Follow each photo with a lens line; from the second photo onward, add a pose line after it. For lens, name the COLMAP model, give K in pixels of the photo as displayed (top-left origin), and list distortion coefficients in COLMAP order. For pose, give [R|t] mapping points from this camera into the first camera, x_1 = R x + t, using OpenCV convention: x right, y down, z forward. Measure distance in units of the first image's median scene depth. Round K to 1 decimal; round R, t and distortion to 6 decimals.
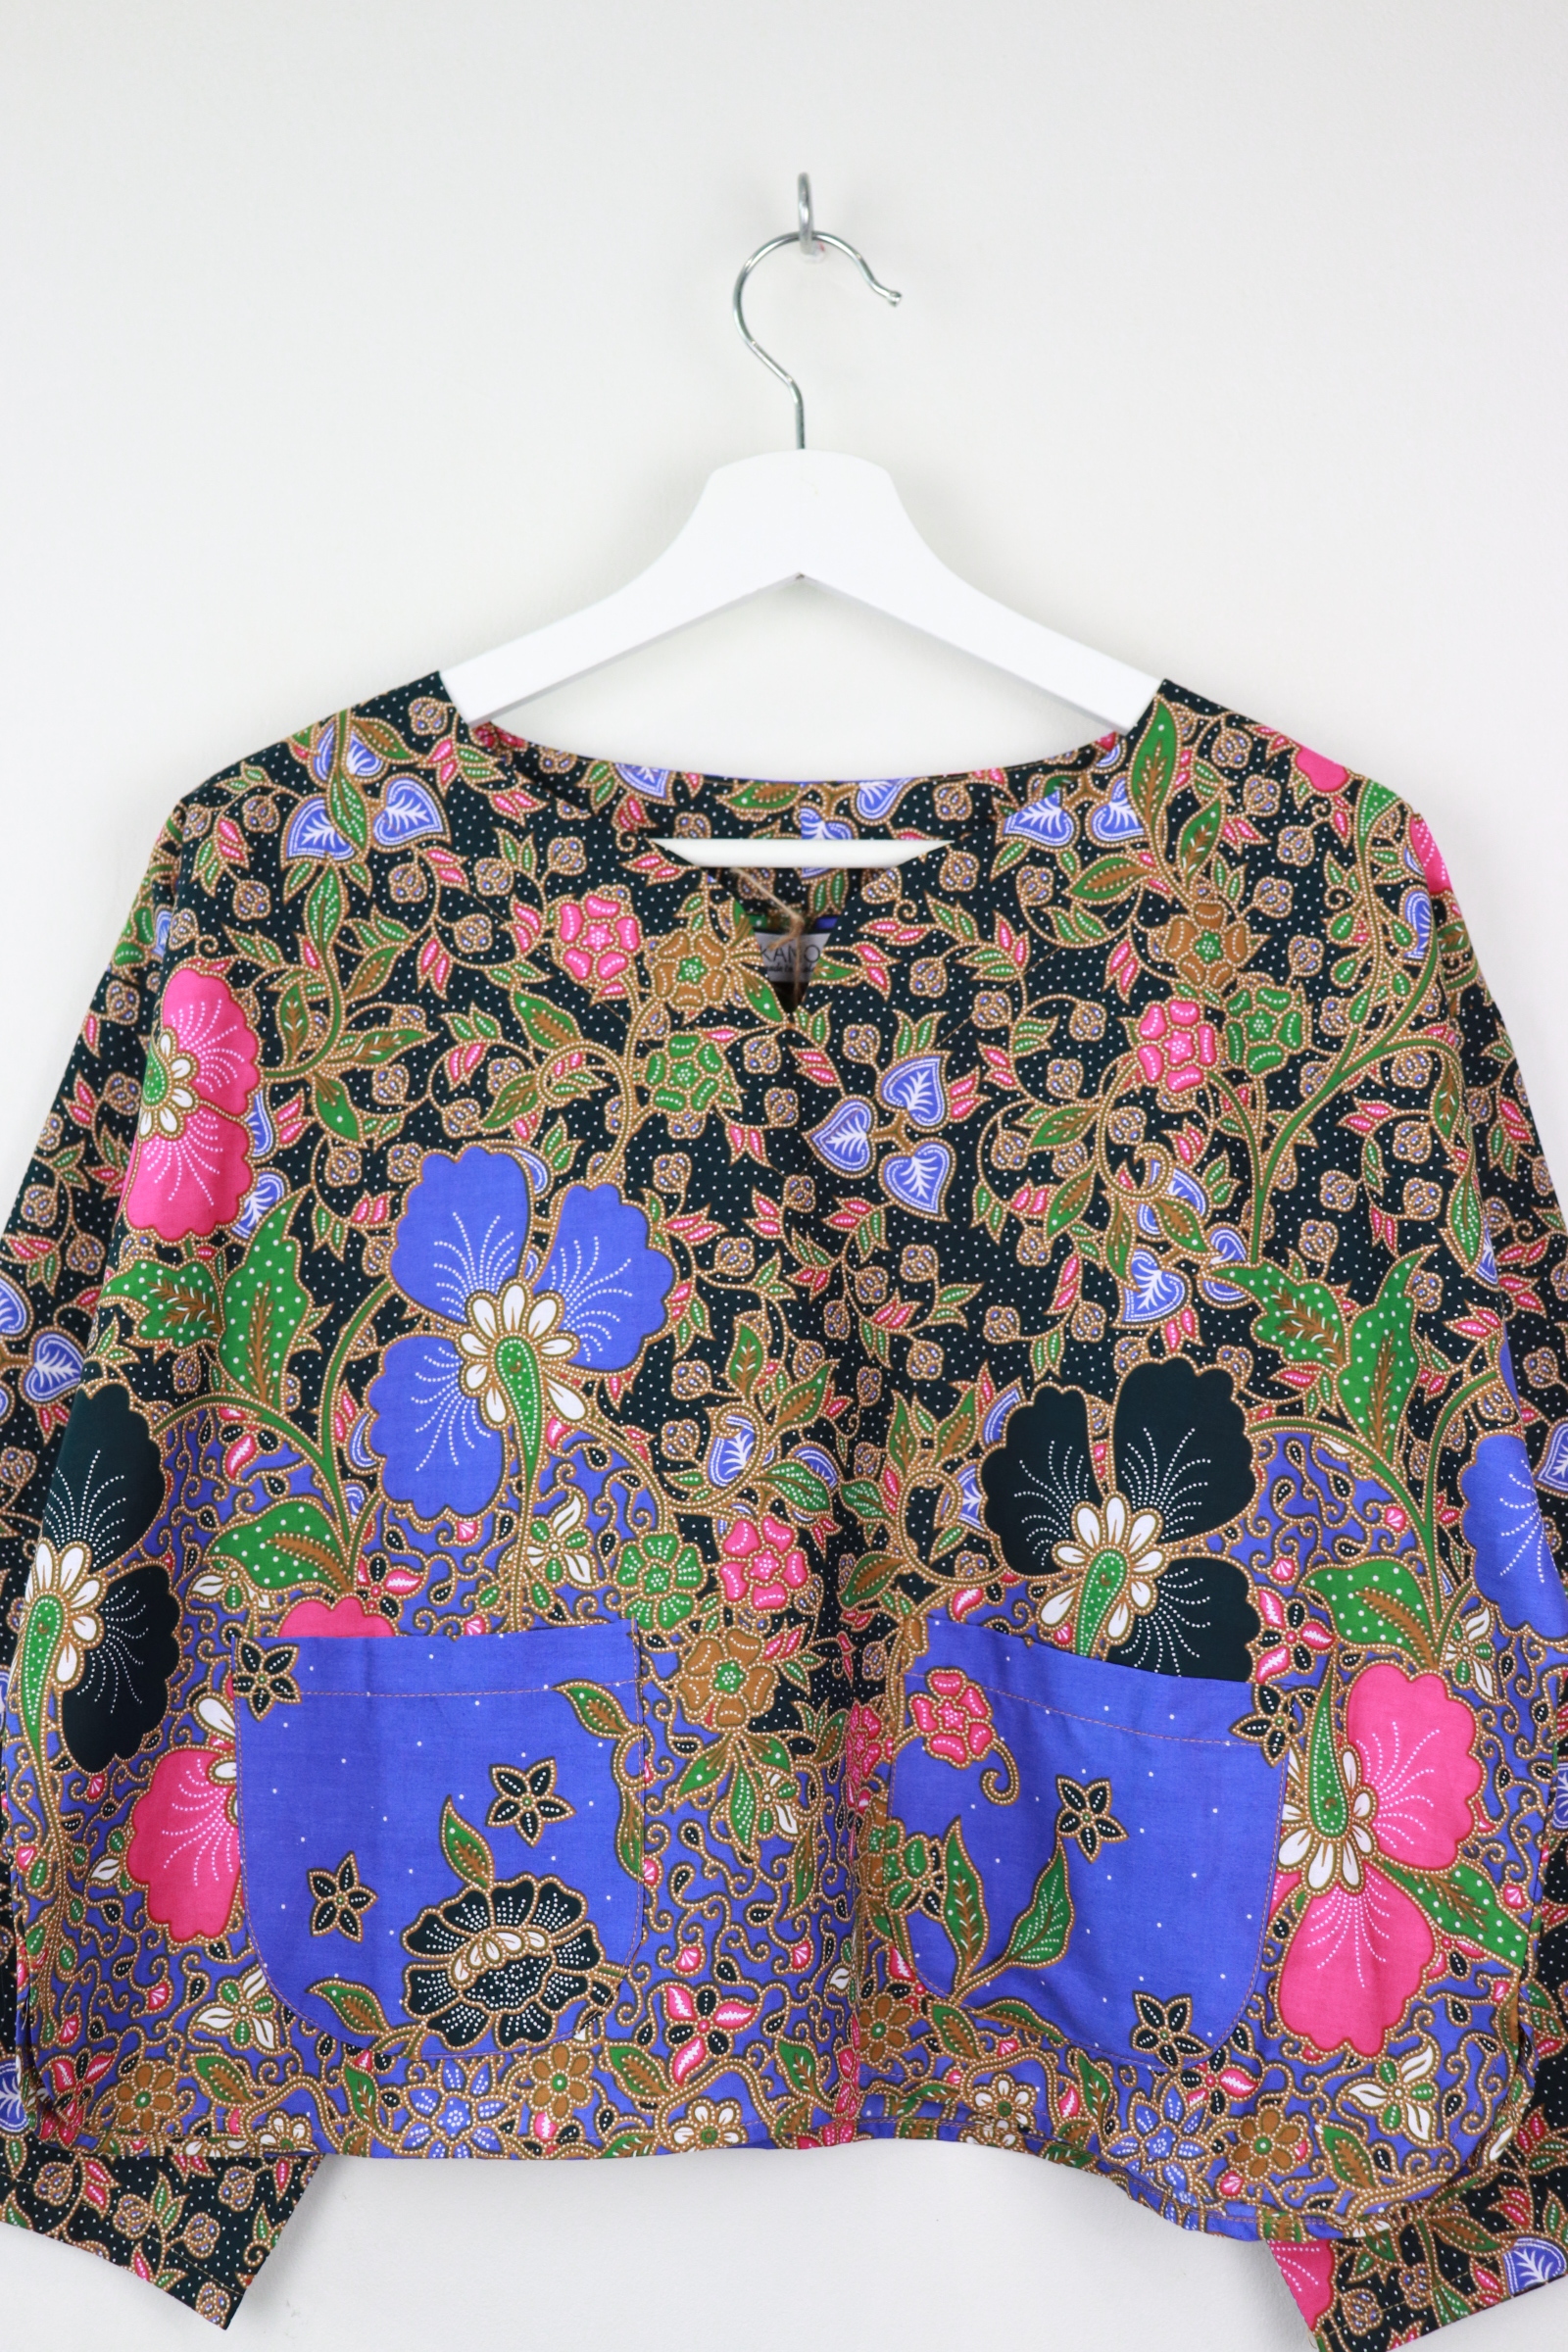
lens RADIAL K [[2943.4, 0, 778.5], [0, 2943.4, 1168.6], [0, 0, 1]] dist [-0.028178, 0.000000]
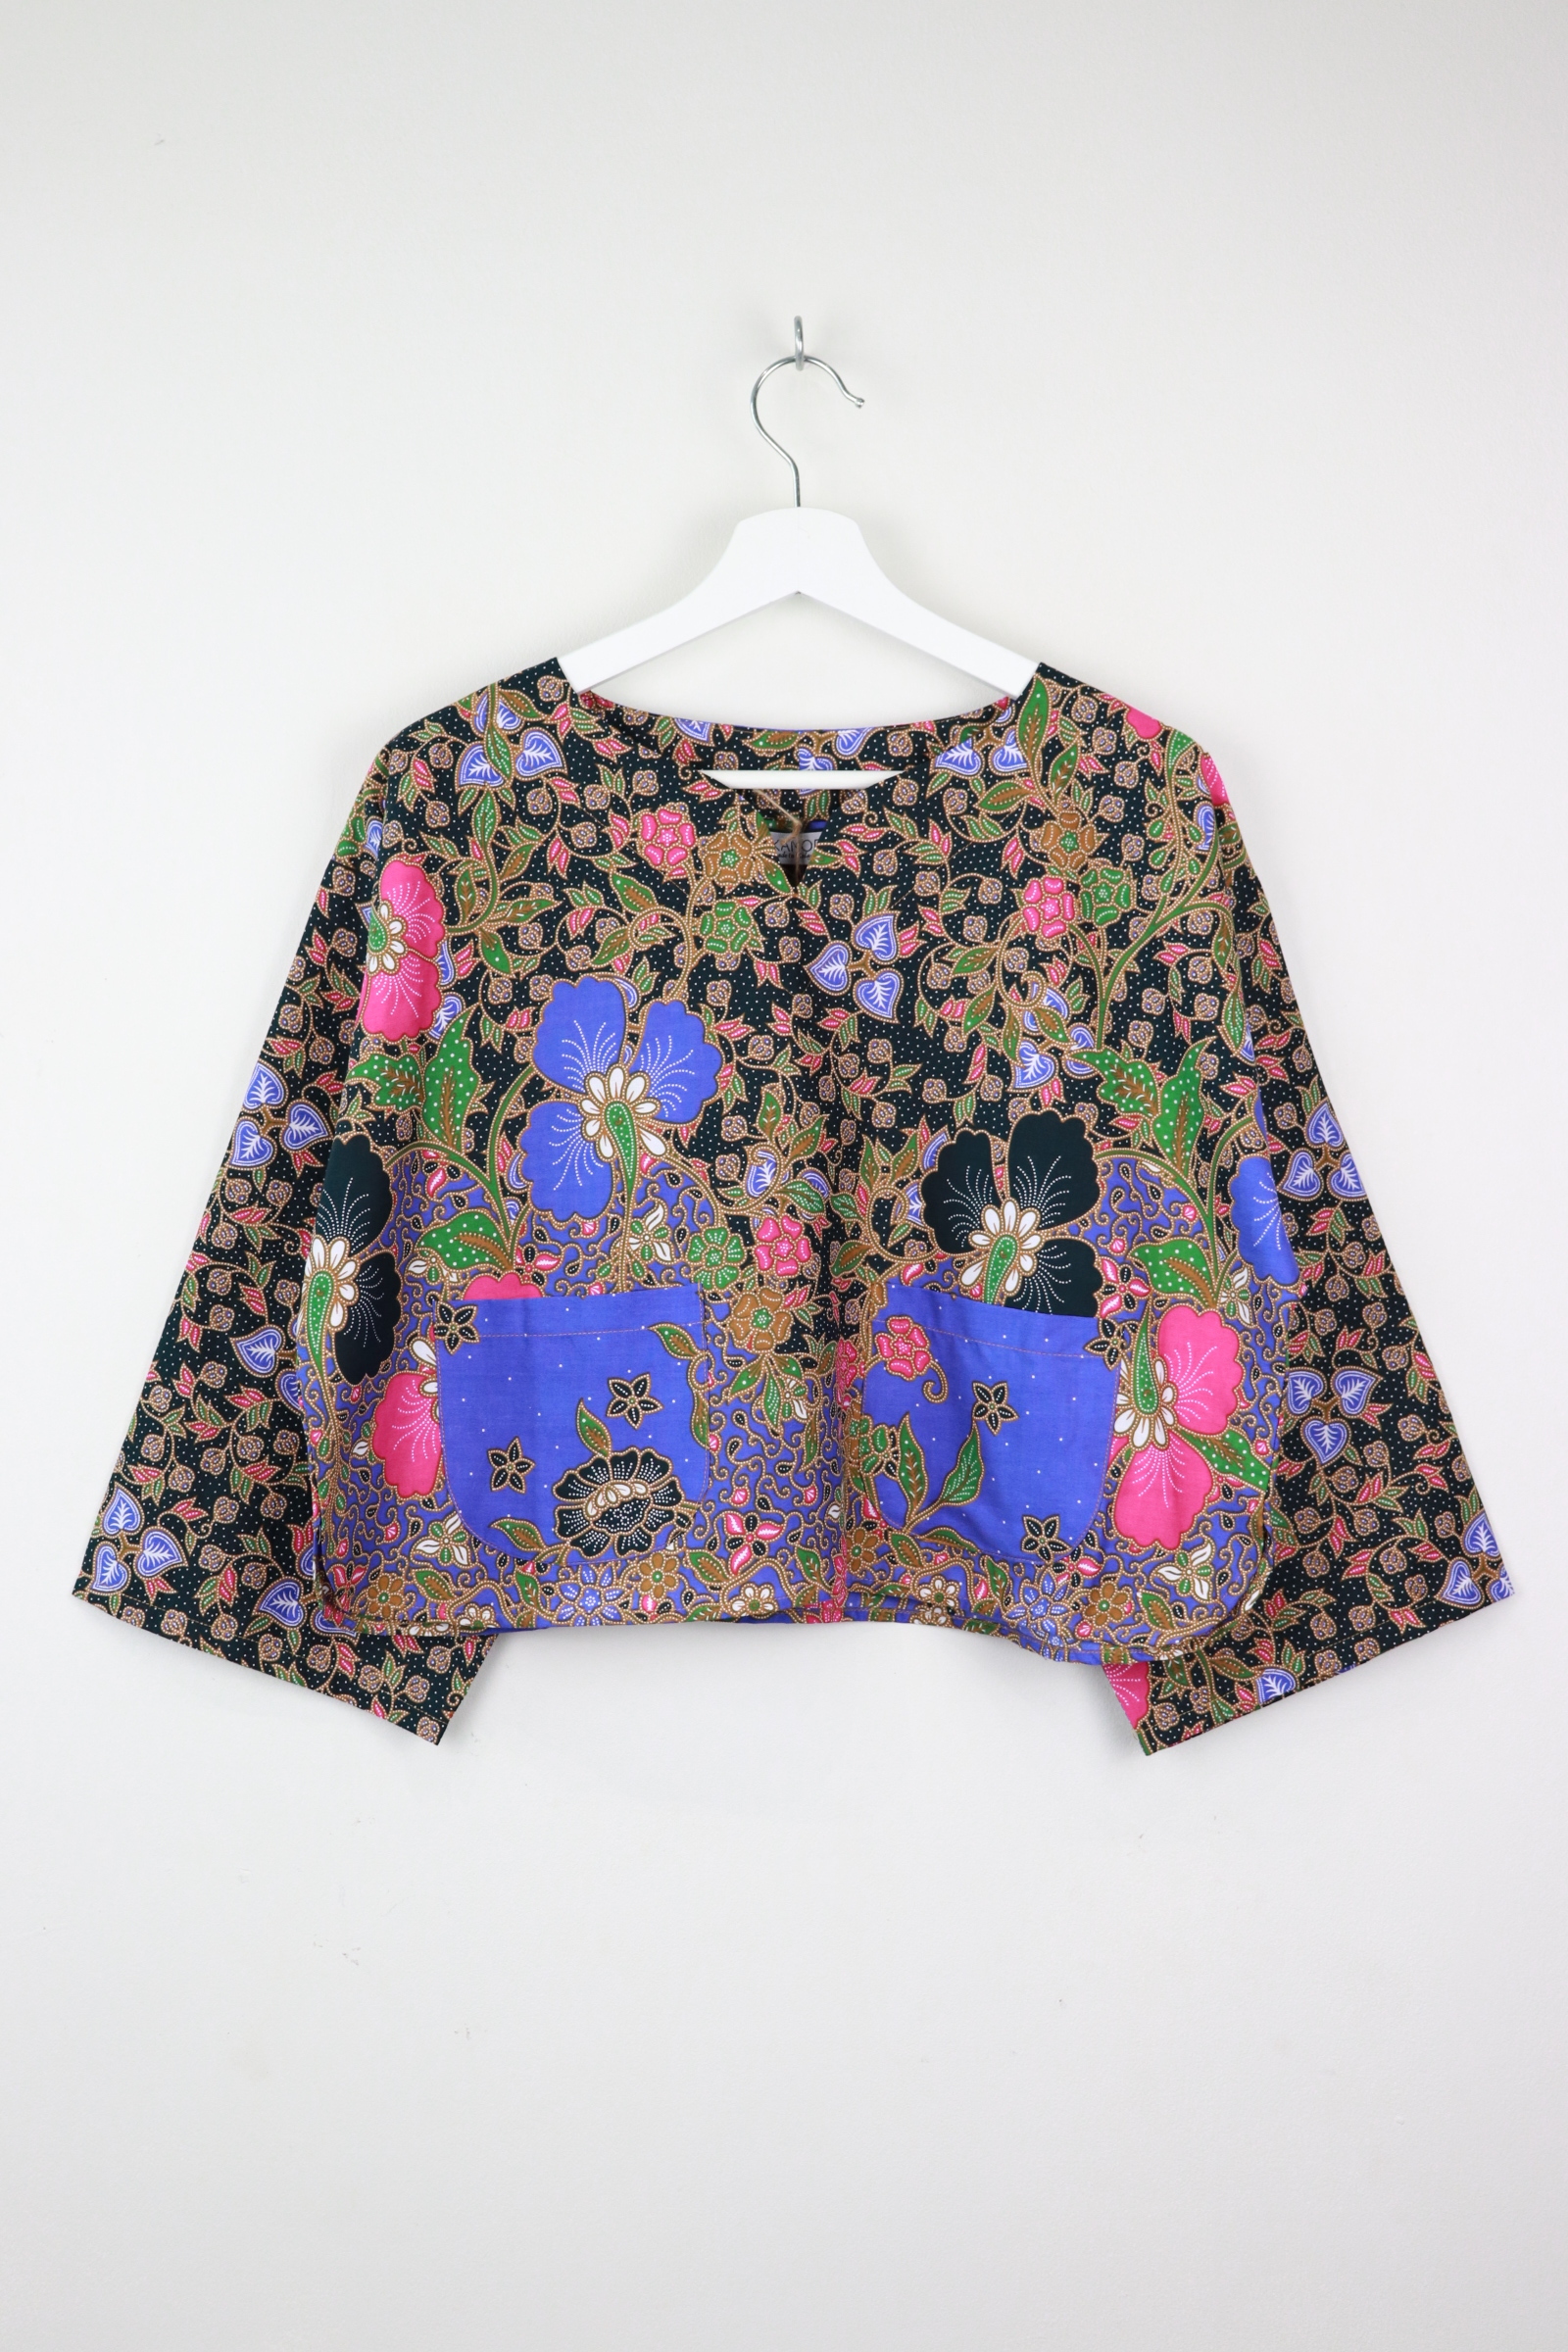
lens RADIAL K [[2943.4, 0, 759.8], [0, 2943.4, 1176.3], [0, 0, 1]] dist [-0.028178, 0.000000]
pose [[0.999309, -0.010717, 0.035597, -0.070519], [0.008011, 0.997128, 0.075308, -0.018730], [-0.036302, -0.074971, 0.996525, -0.527856]]
